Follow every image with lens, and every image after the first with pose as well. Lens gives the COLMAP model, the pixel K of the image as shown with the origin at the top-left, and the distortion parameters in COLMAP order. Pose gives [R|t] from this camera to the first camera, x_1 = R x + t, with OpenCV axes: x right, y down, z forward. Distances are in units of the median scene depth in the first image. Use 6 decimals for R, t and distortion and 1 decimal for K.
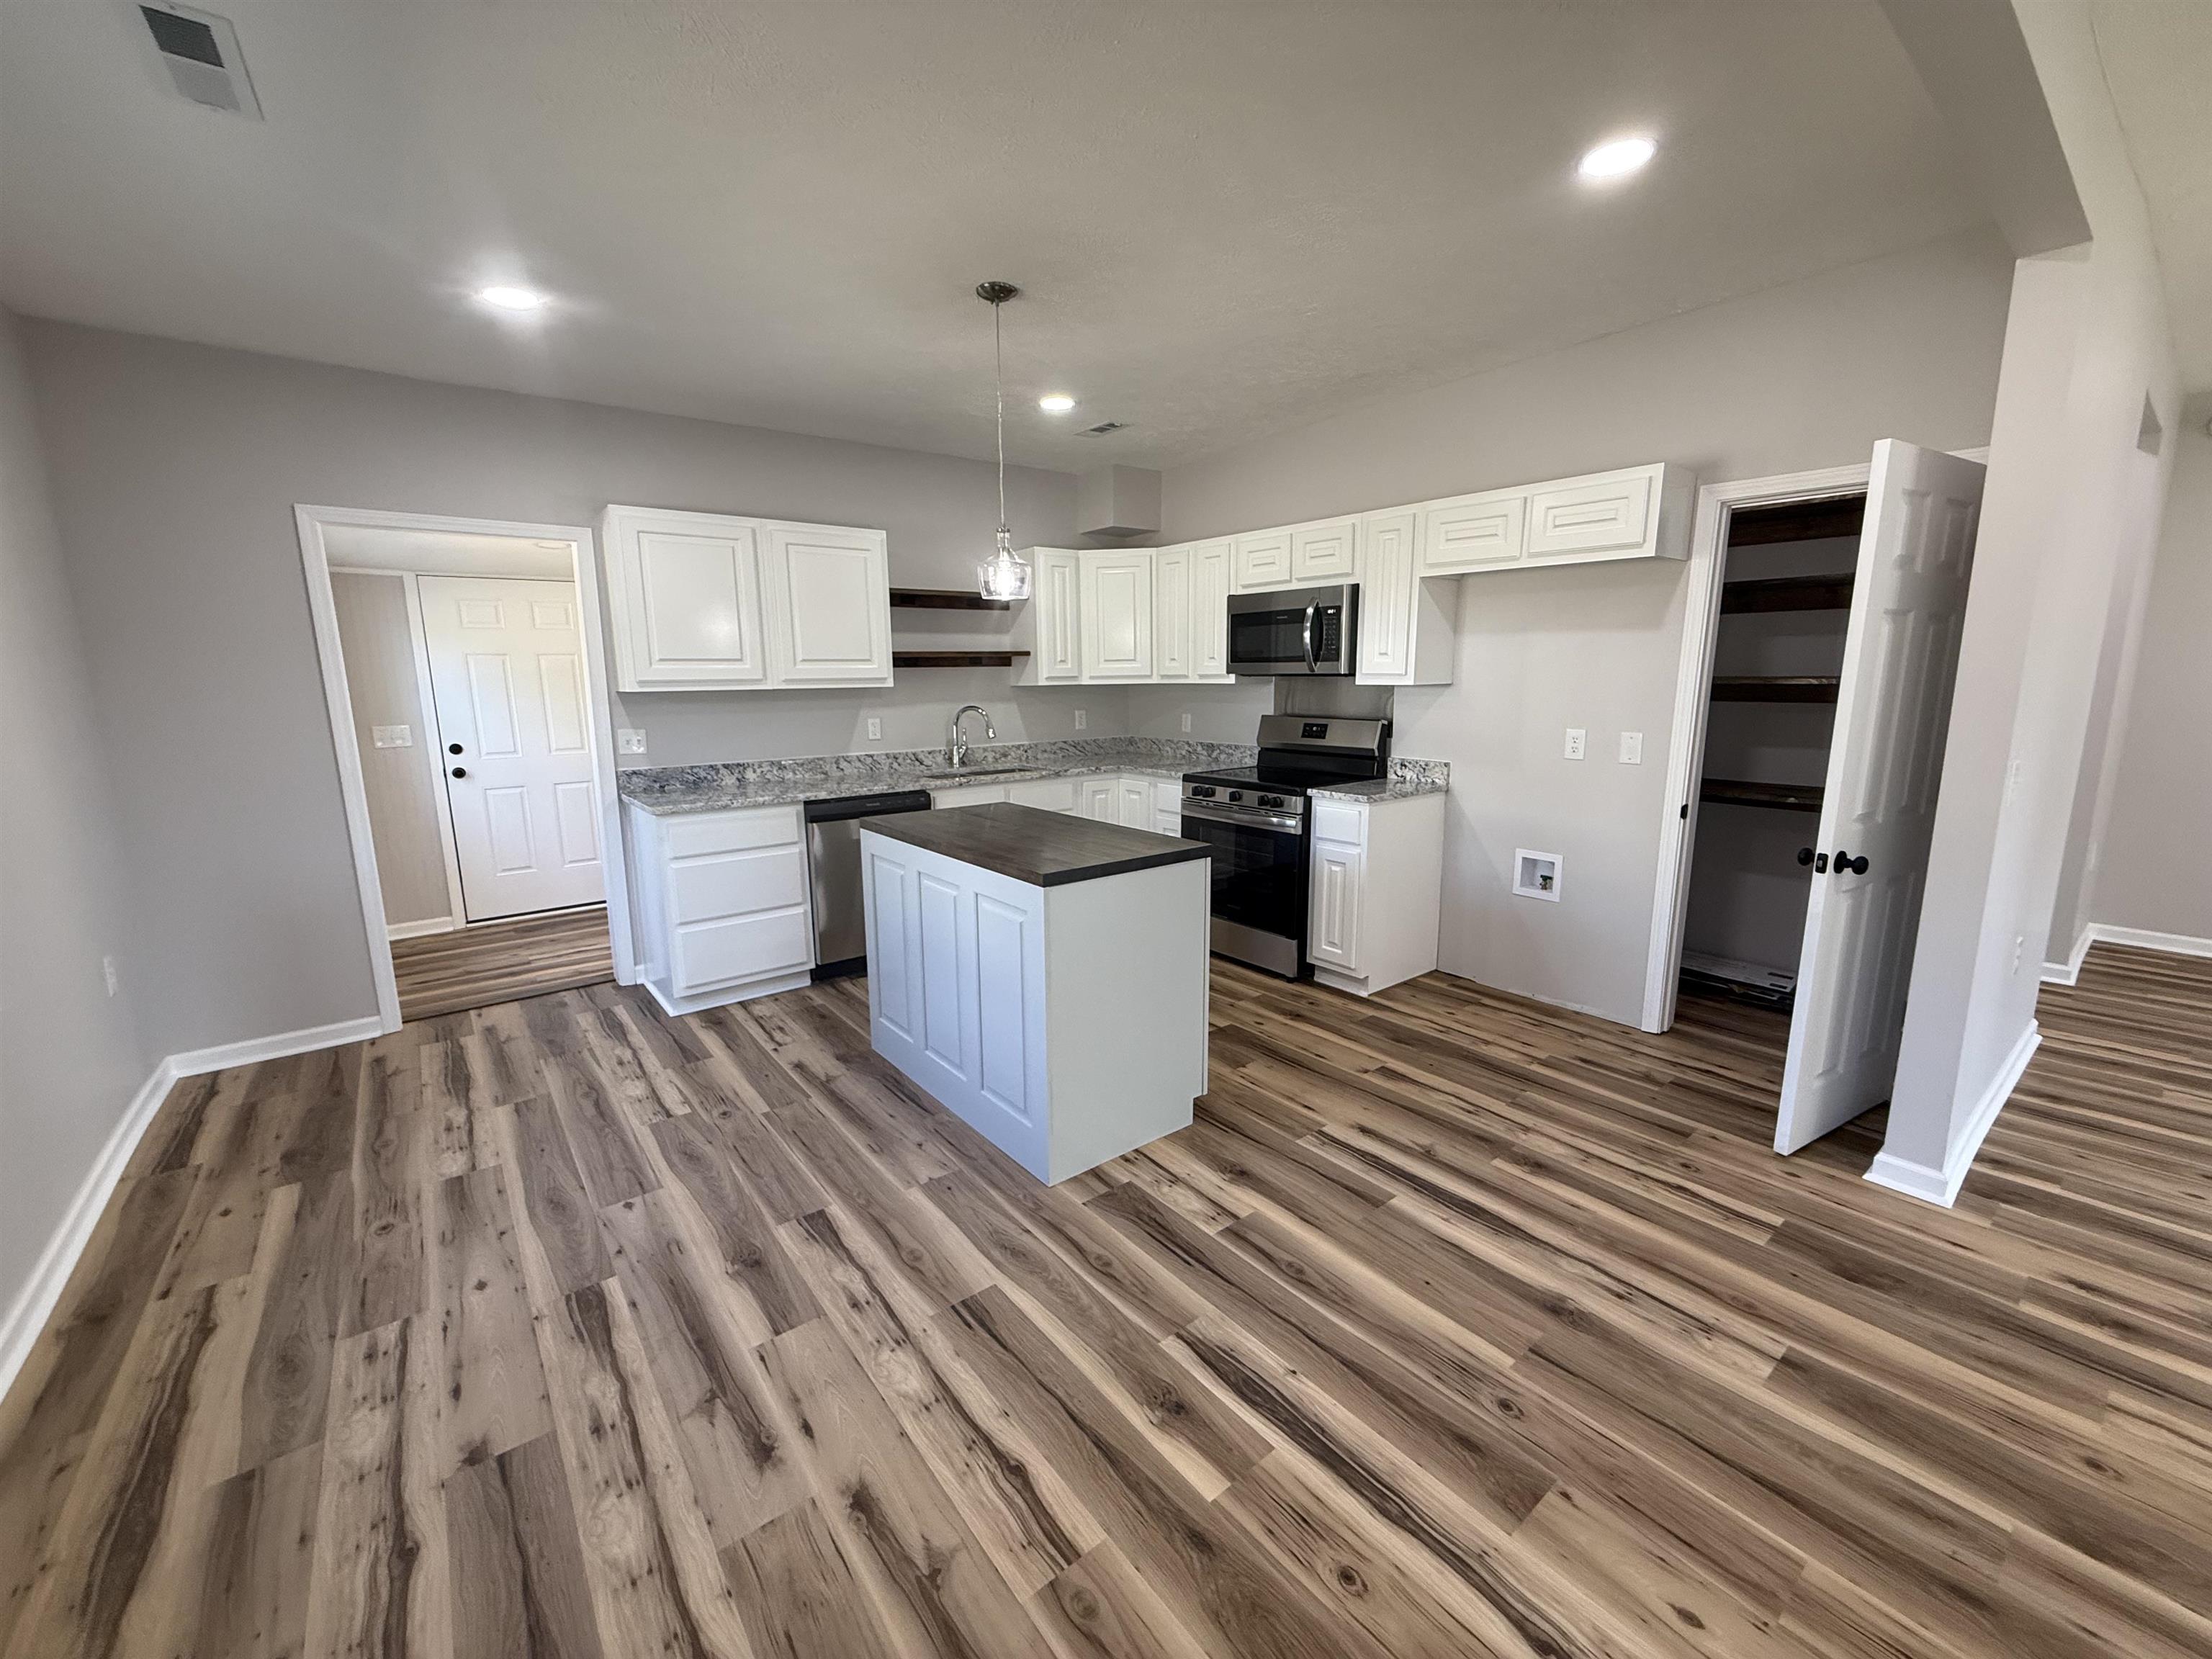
lens RADIAL K [[882.1, 0, 1096.6], [0, 882.1, 830.0], [0, 0, 1]] dist [0.000275, 0.000082]
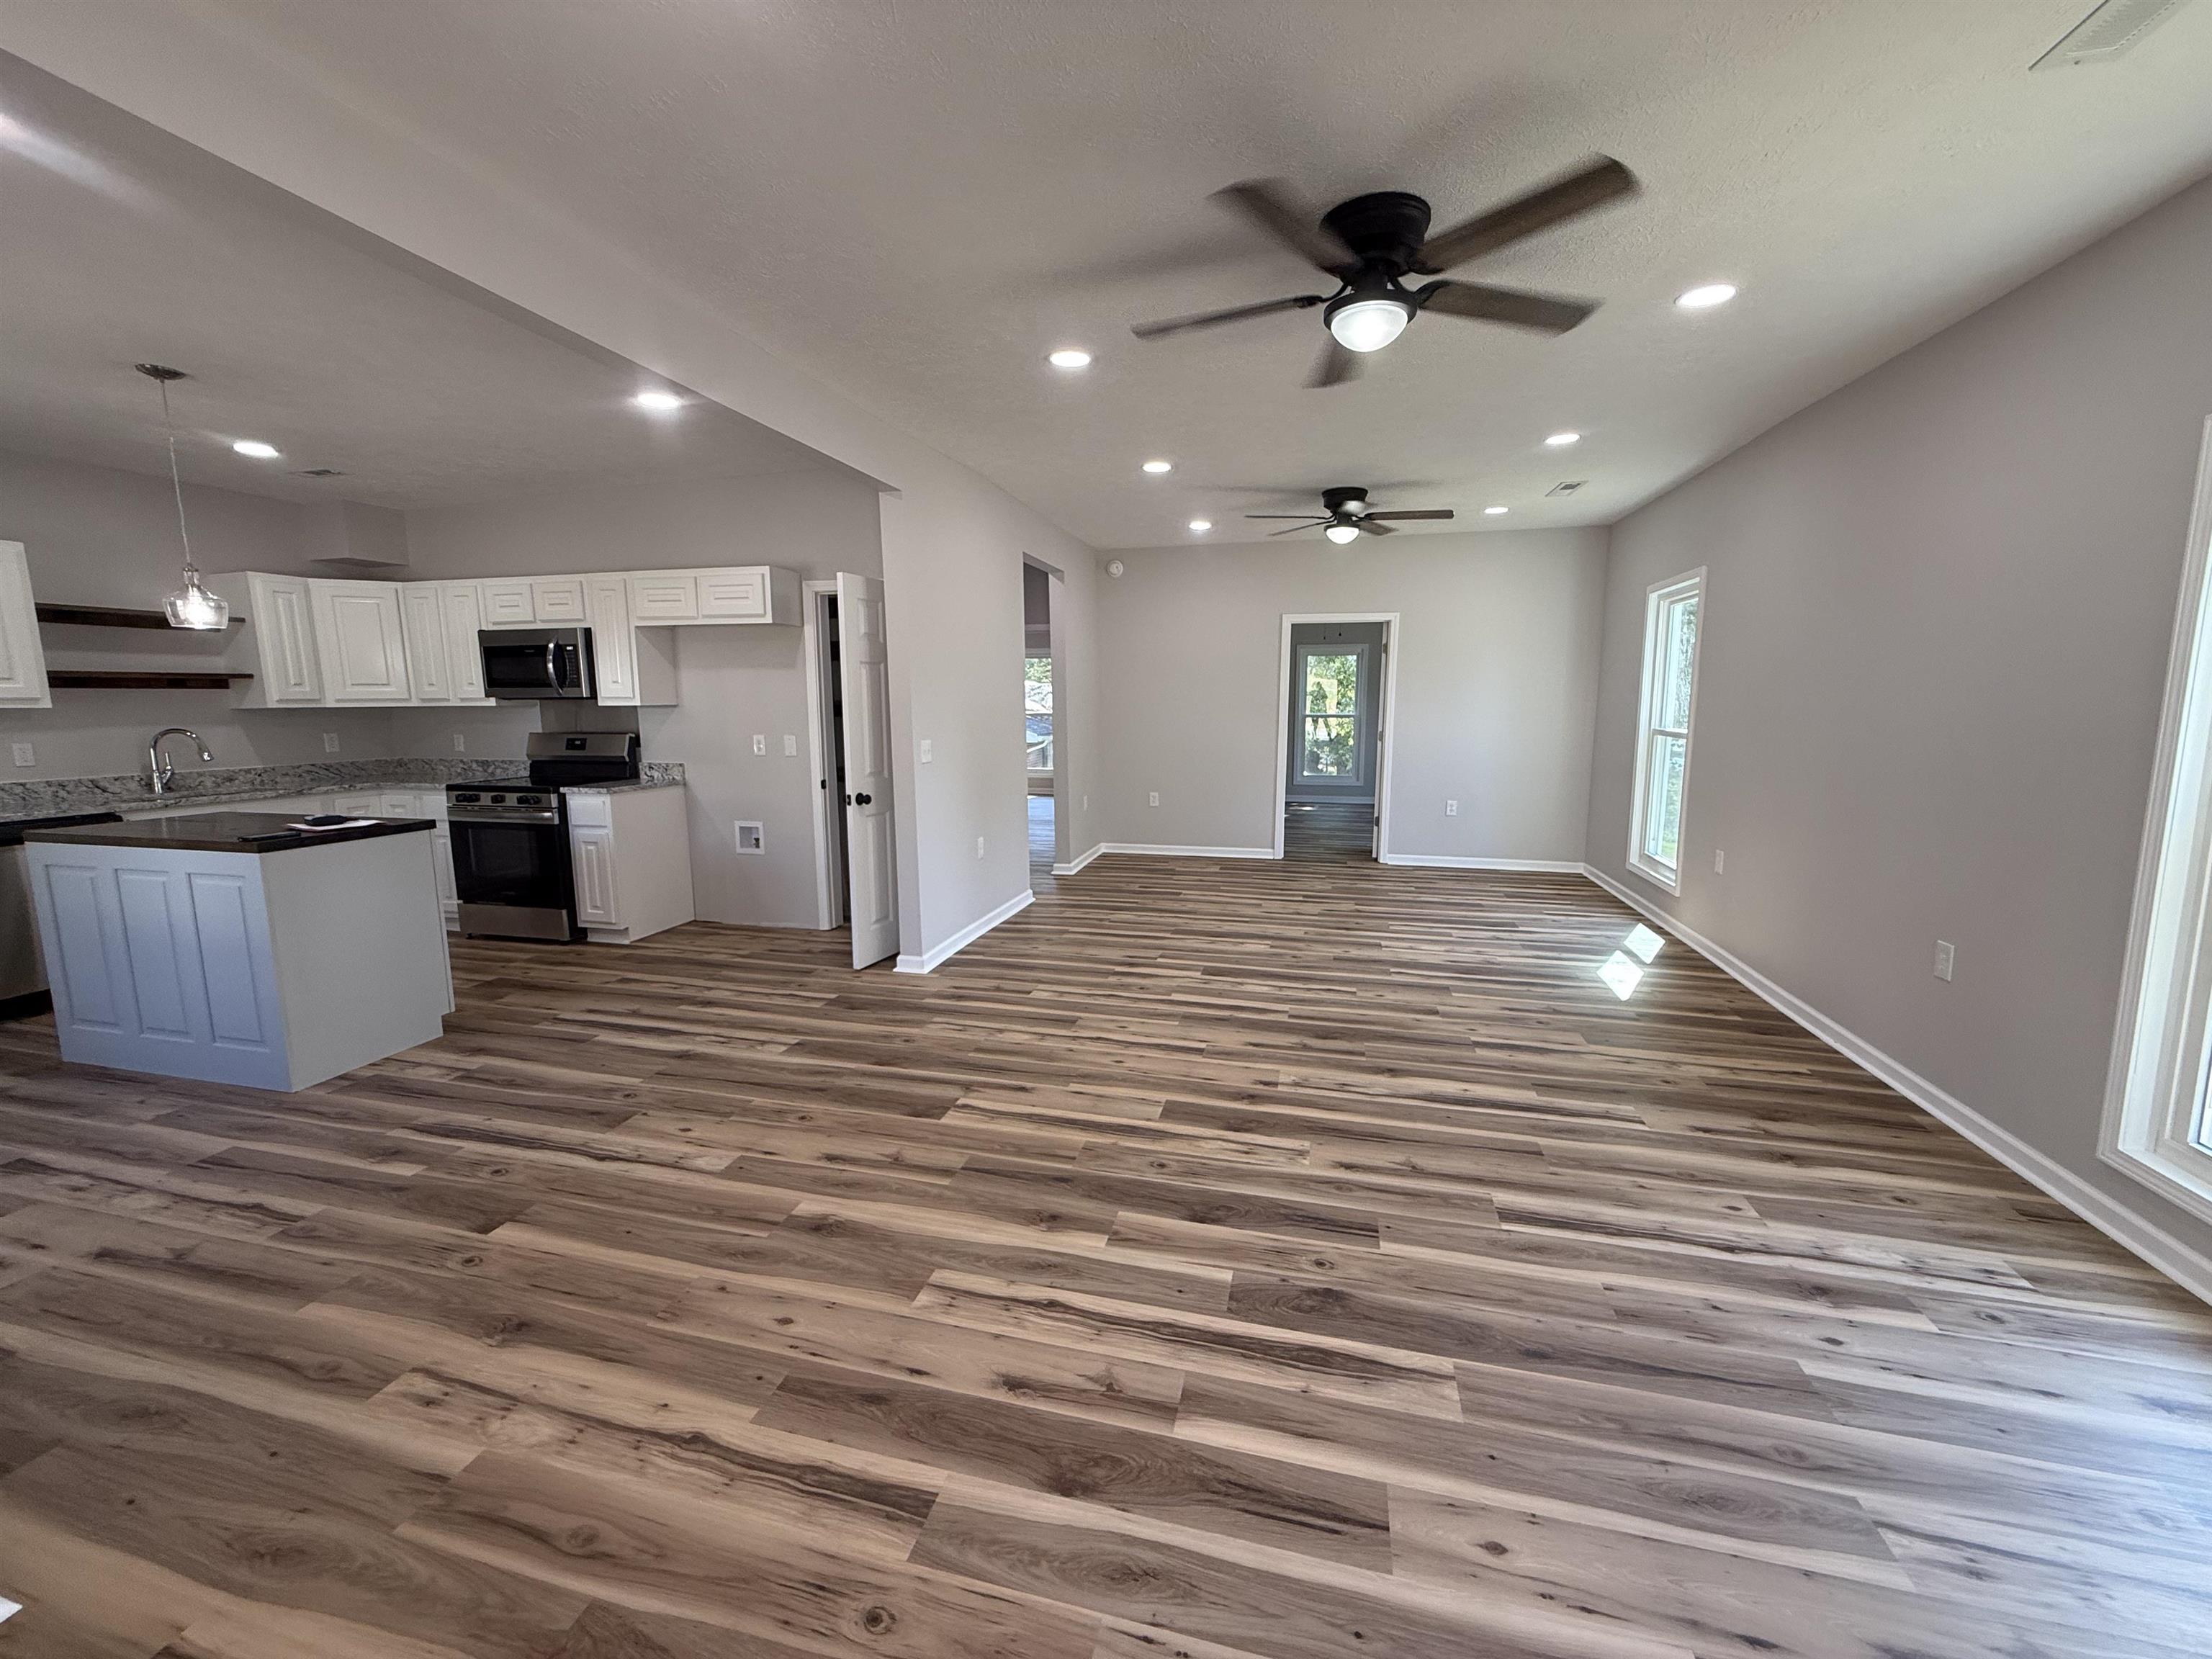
lens RADIAL K [[884.0, 0, 1101.0], [0, 884.0, 829.1], [0, 0, 1]] dist [-0.000946, 0.000500]
pose [[0.790834, -0.082056, 0.606505, 0.088826], [0.105735, 0.994389, -0.003336, 0.109451], [-0.602828, 0.066767, 0.795072, -0.516568]]
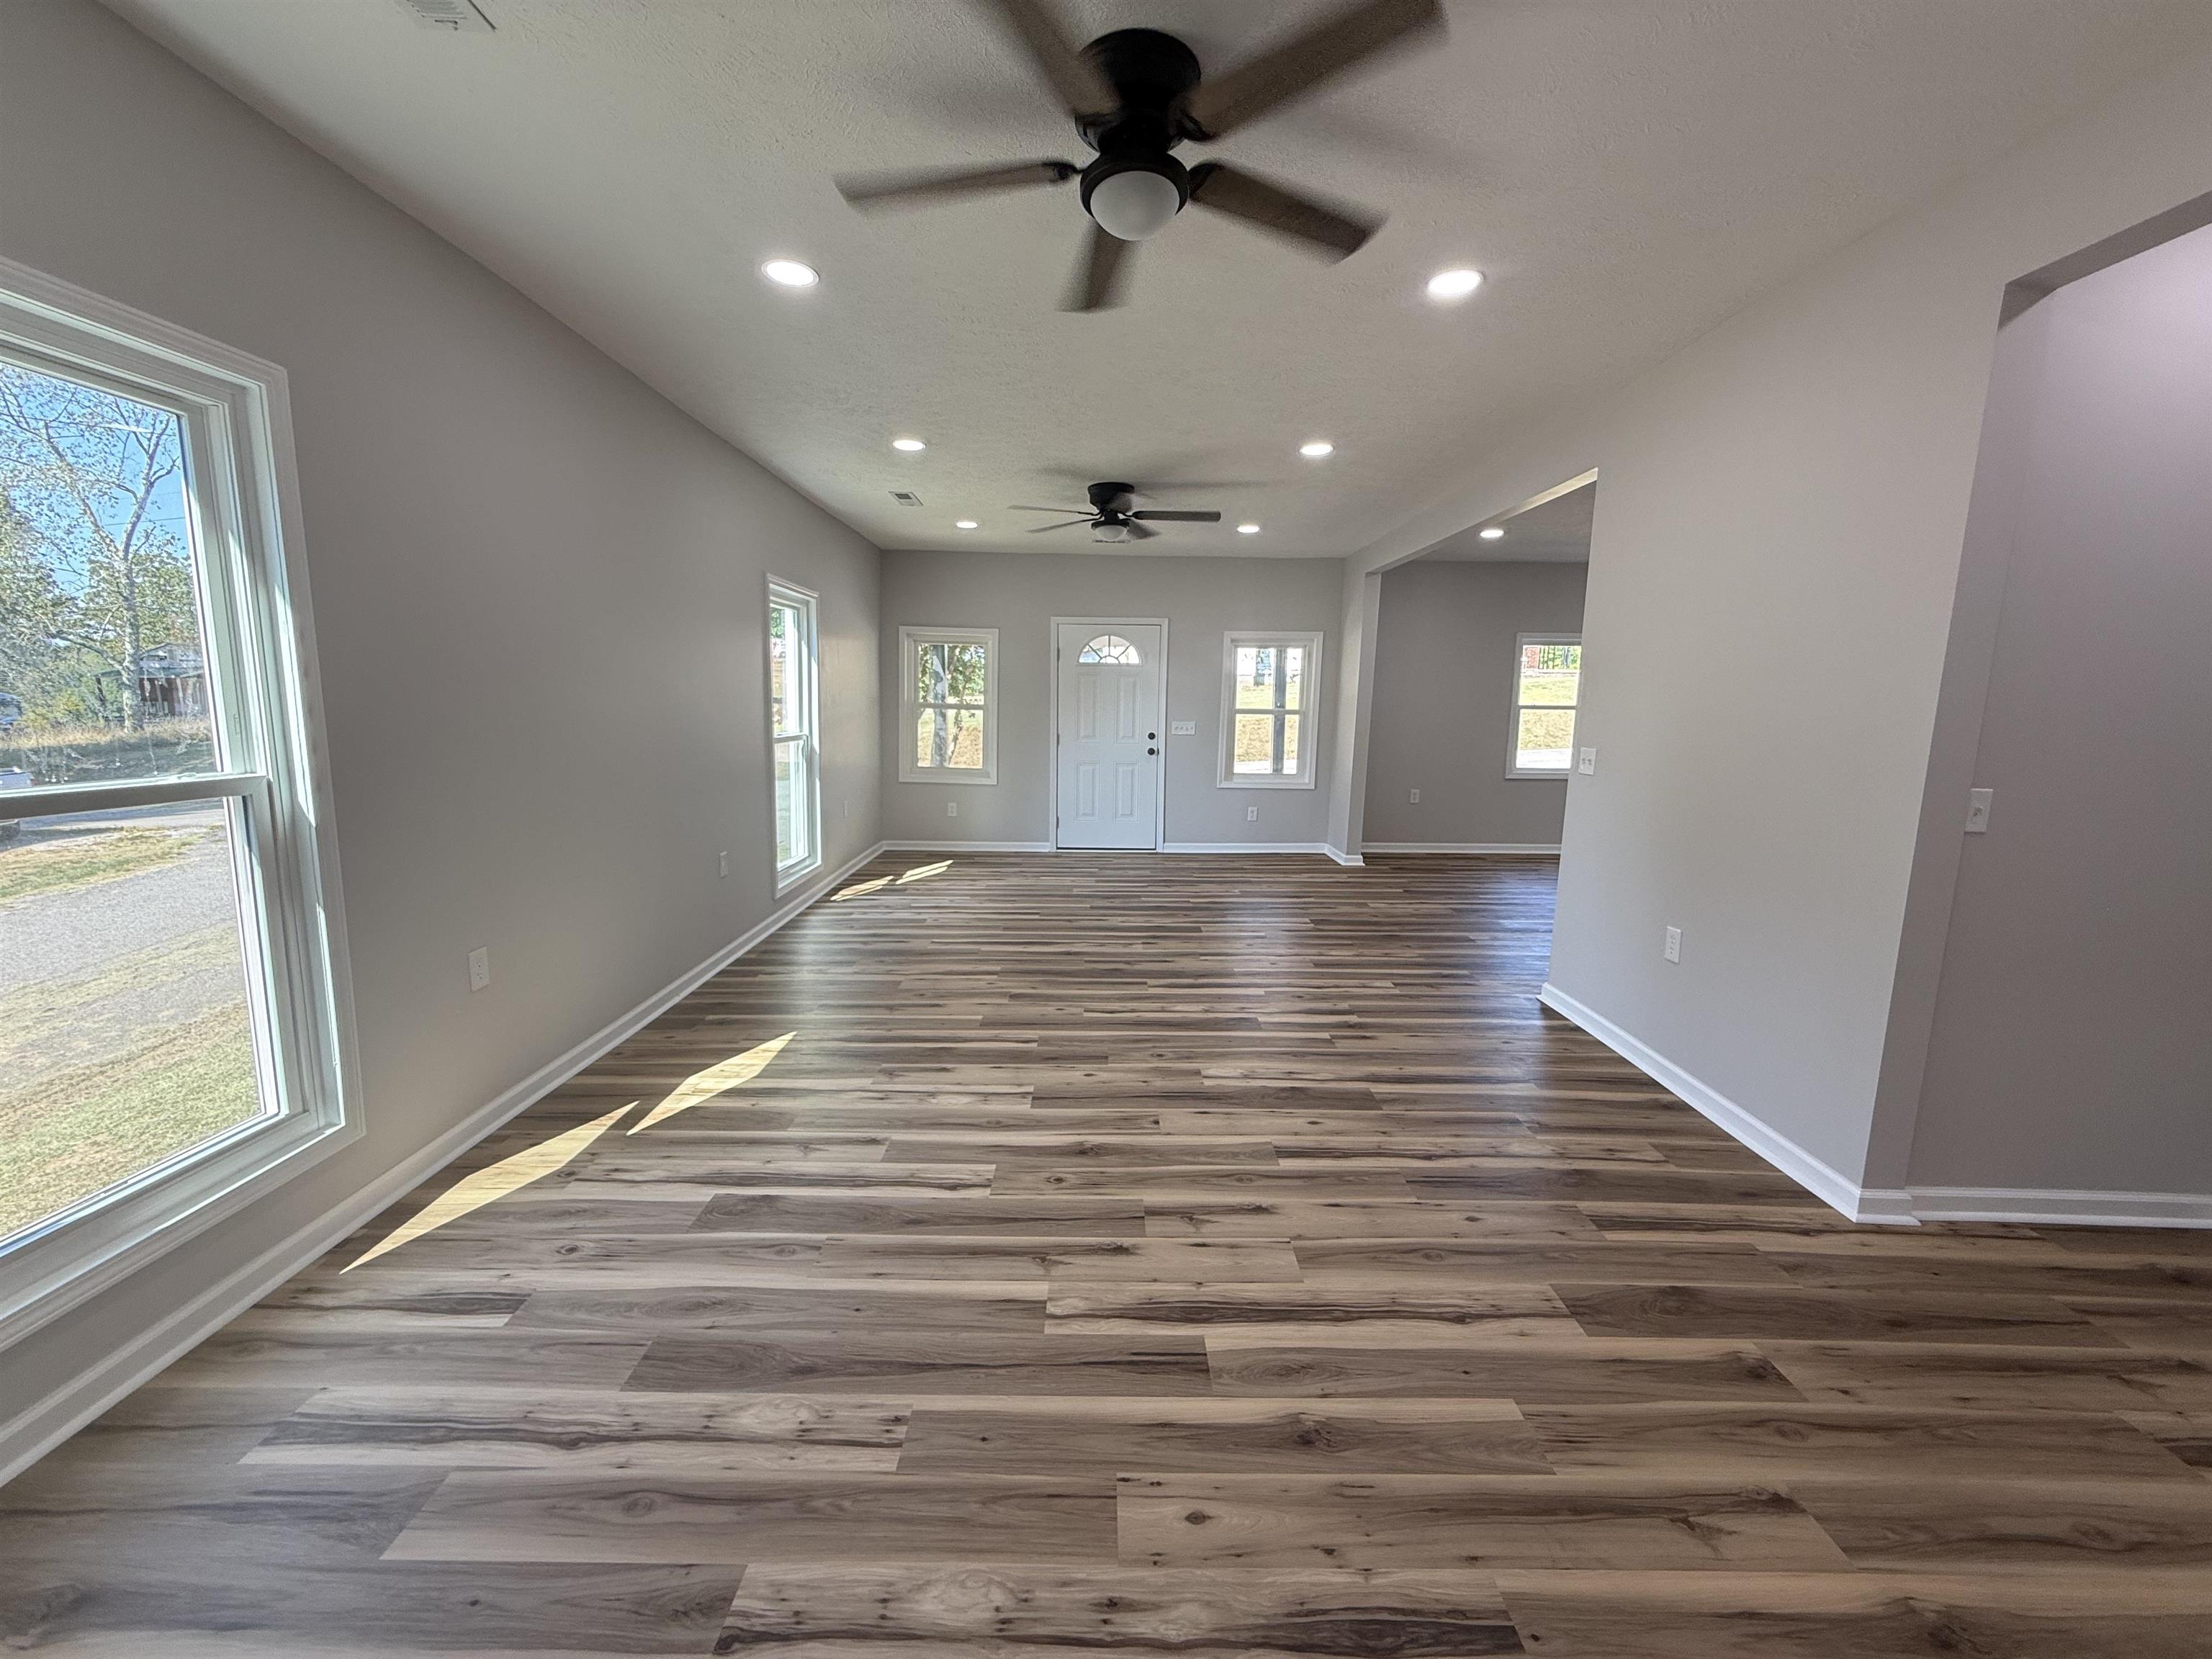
lens RADIAL K [[884.0, 0, 1101.0], [0, 884.0, 829.1], [0, 0, 1]] dist [-0.000946, 0.000500]
pose [[-0.615036, 0.121475, -0.779086, 1.899118], [-0.146085, 0.953402, 0.263978, -0.153593], [0.774849, 0.276169, -0.568630, 0.829756]]
